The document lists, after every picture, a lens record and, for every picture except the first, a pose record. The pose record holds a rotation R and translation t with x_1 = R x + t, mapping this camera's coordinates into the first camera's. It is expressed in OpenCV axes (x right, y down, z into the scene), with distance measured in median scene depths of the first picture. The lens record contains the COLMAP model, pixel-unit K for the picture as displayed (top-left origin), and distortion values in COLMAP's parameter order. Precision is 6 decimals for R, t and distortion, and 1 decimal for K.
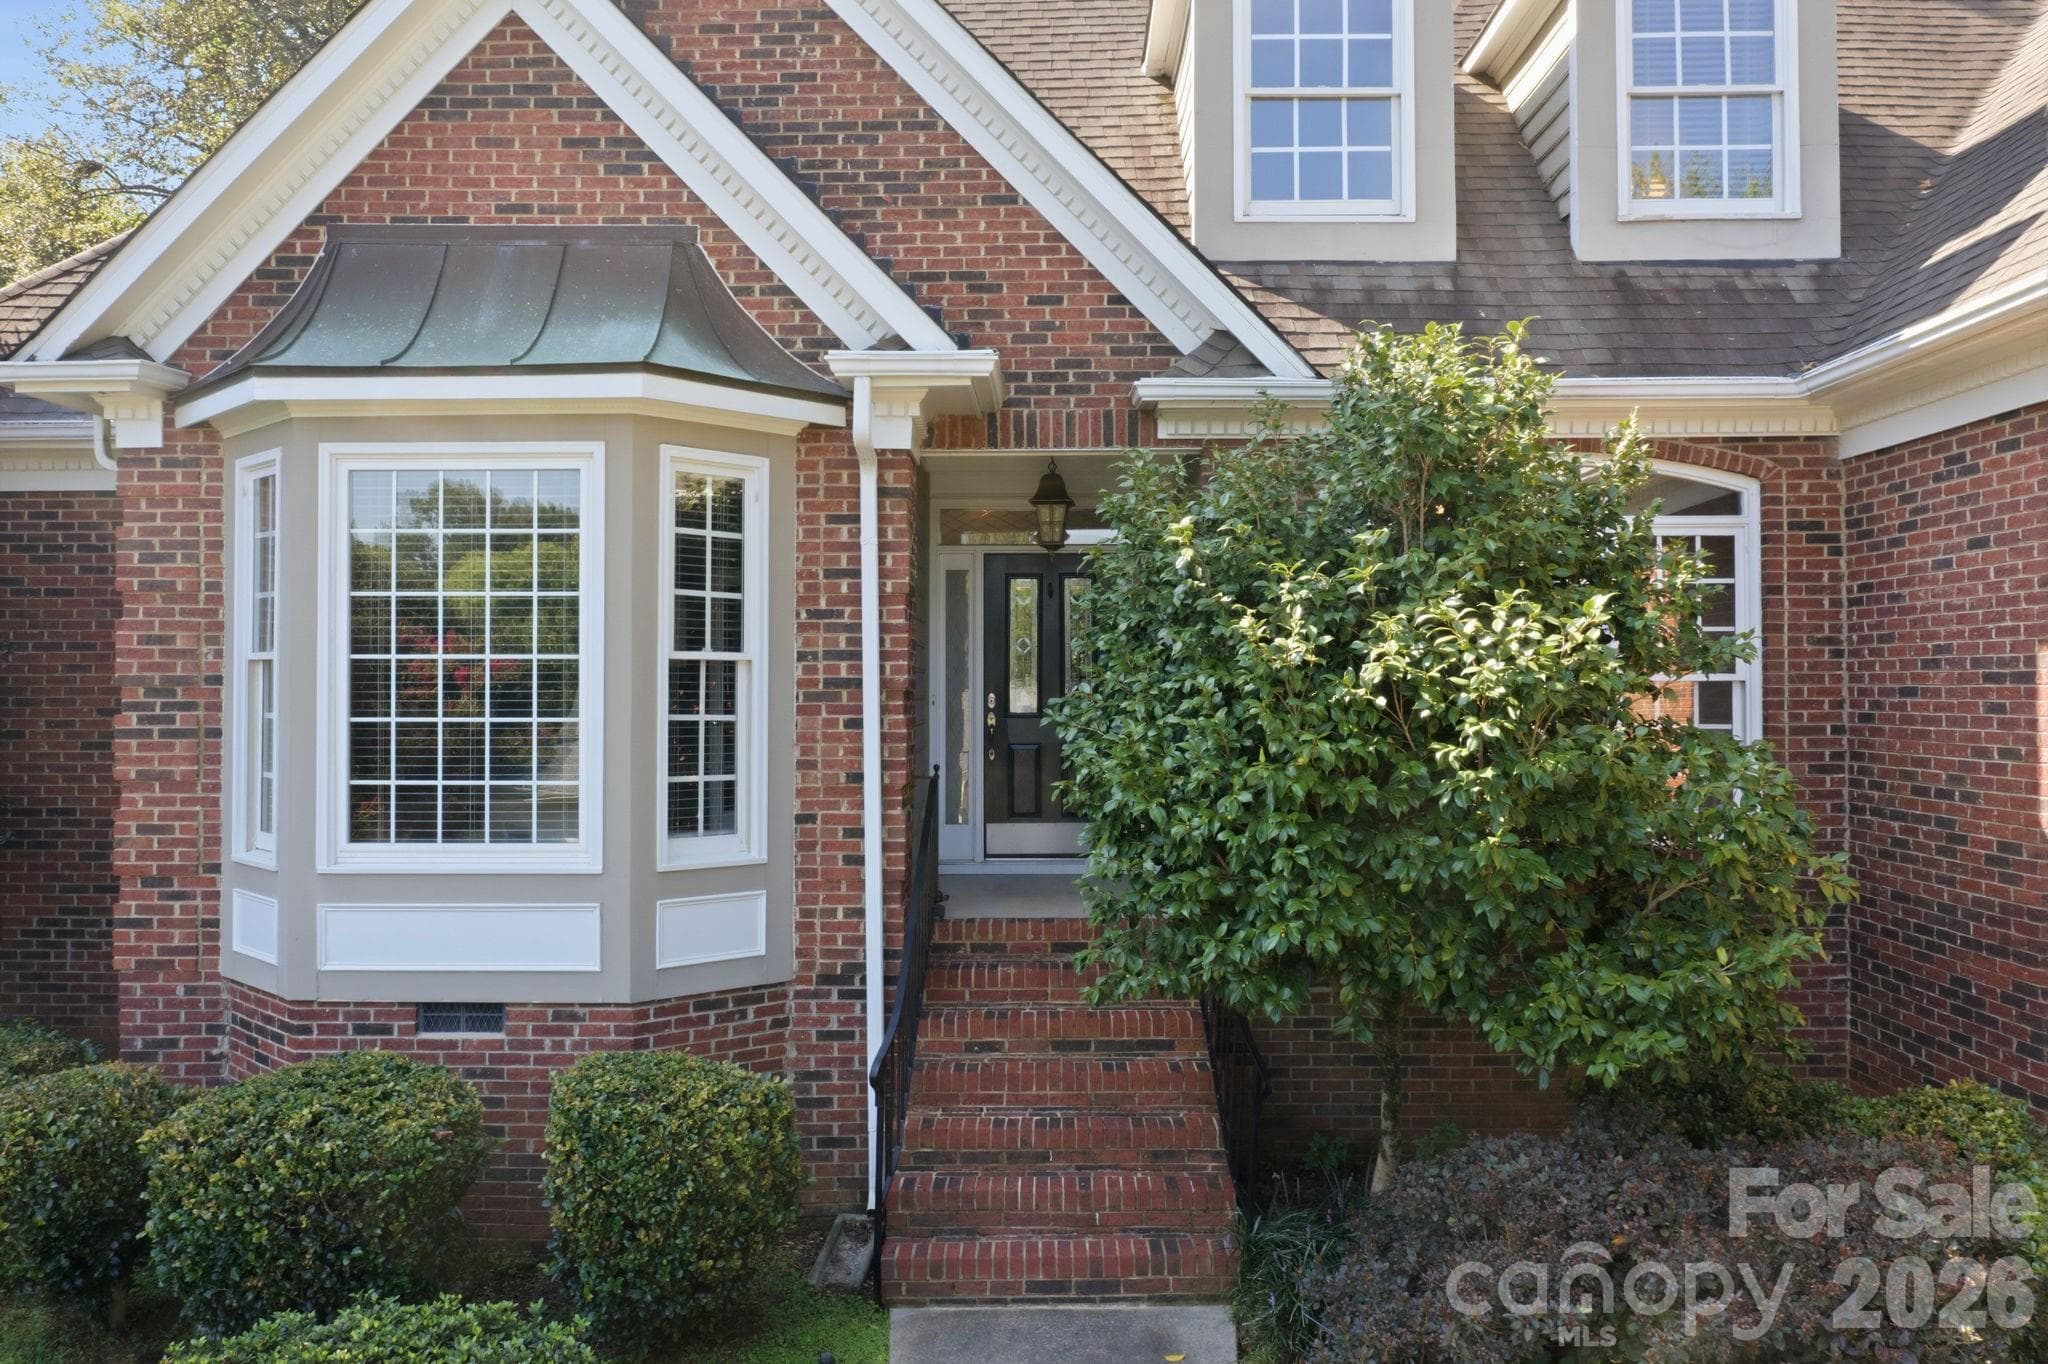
lens RADIAL K [[1627.8, 0, 1024.0], [0, 1627.8, 682.0], [0, 0, 1]] dist [-0.010522, -0.000769]
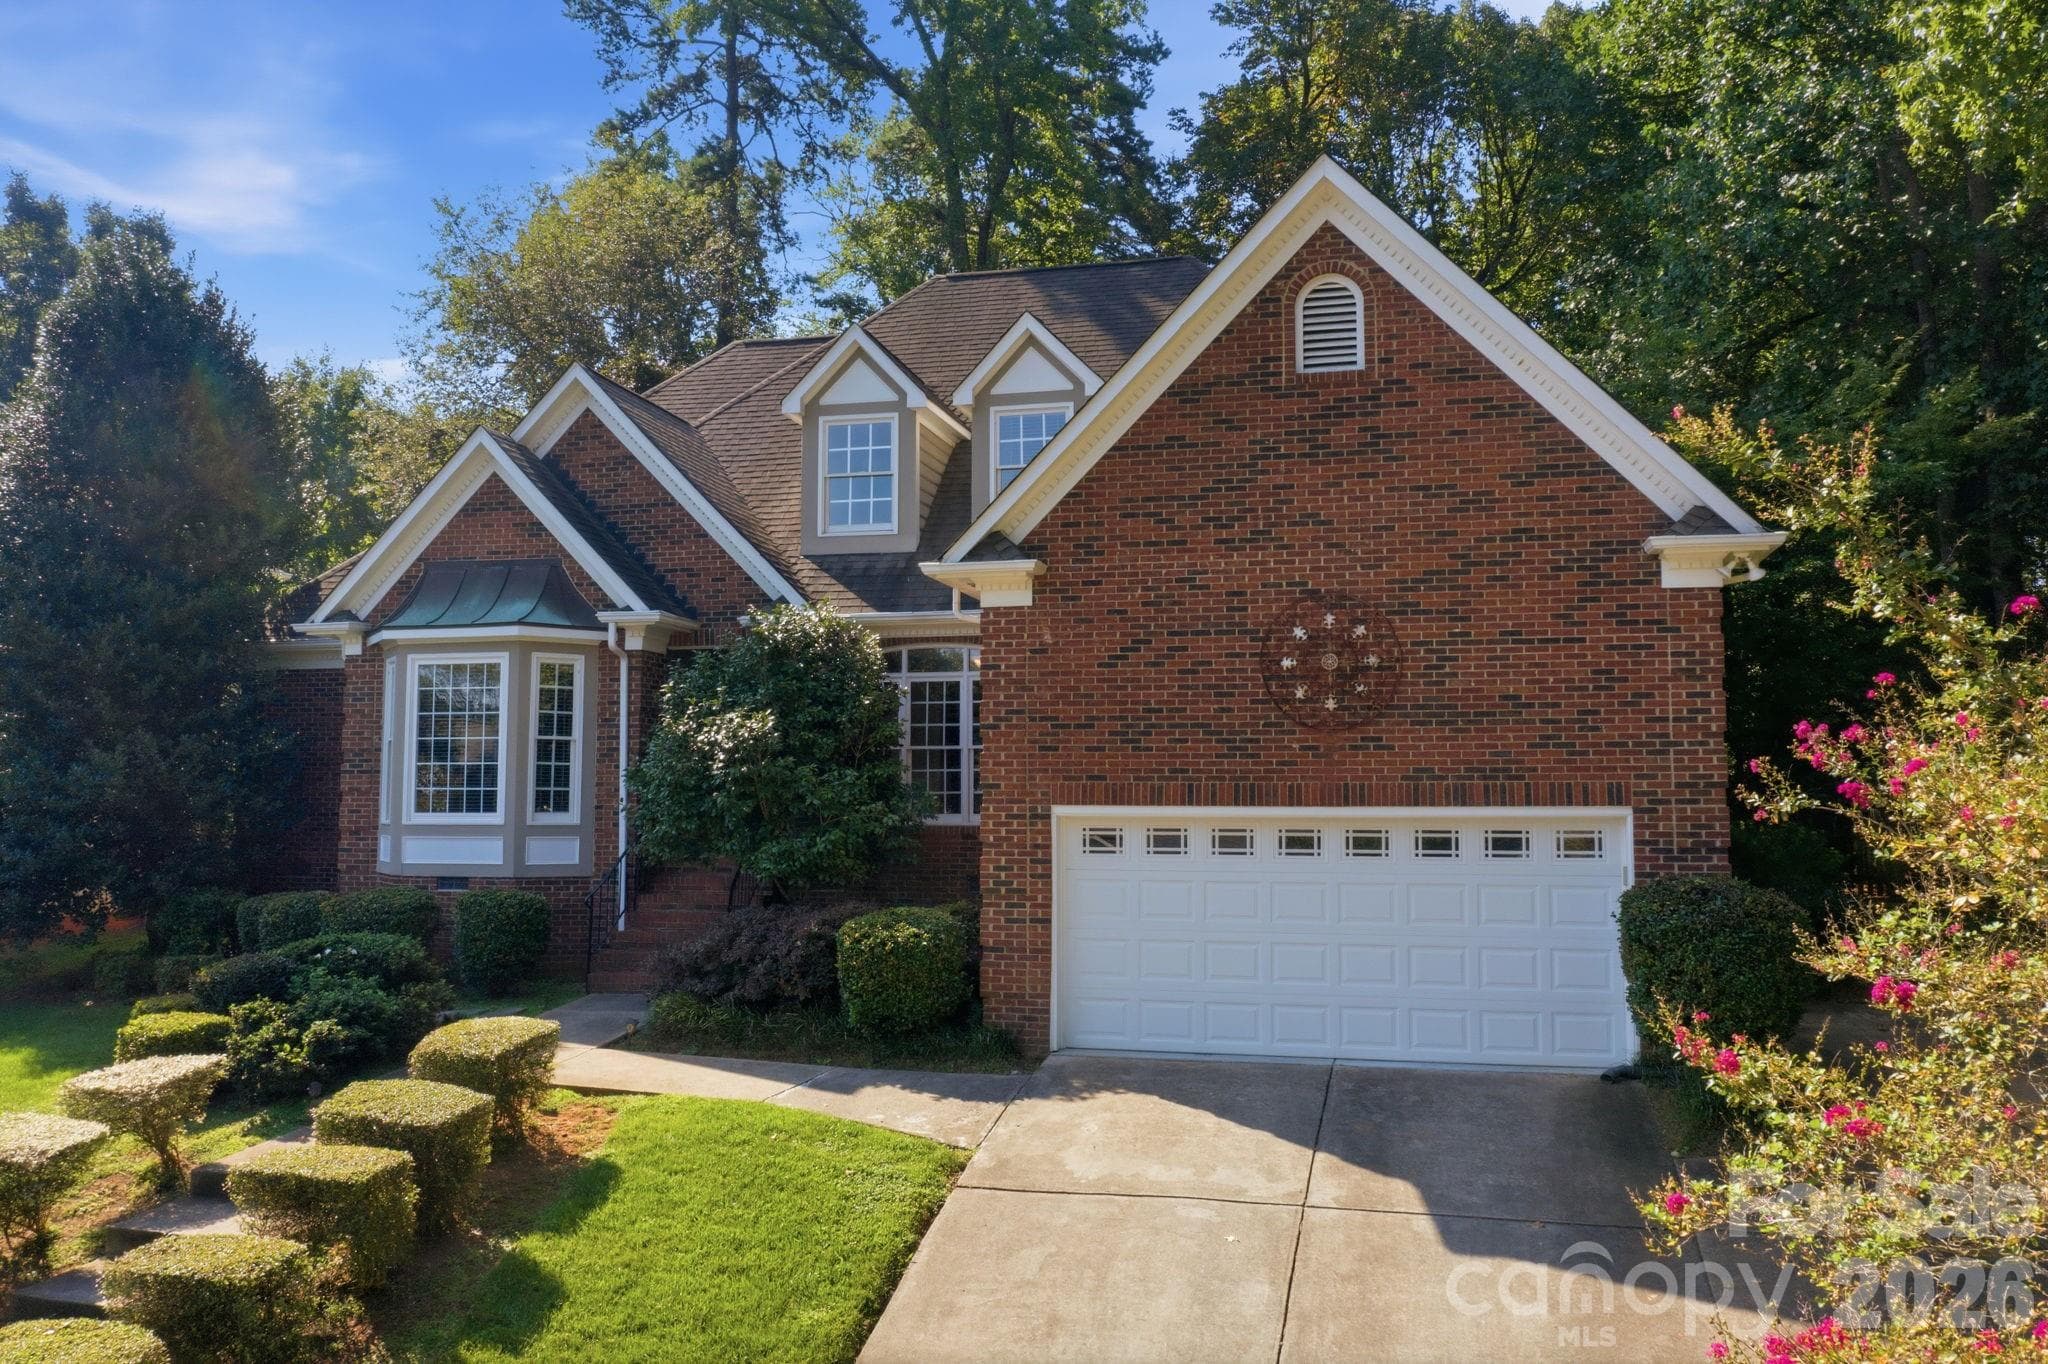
lens RADIAL K [[1627.8, 0, 1024.0], [0, 1627.8, 682.0], [0, 0, 1]] dist [-0.010522, -0.000769]
pose [[0.974529, -0.014339, -0.223805, 1.000866], [-0.001242, 0.997594, -0.069323, 0.066123], [0.224260, 0.067835, 0.972166, -1.167023]]
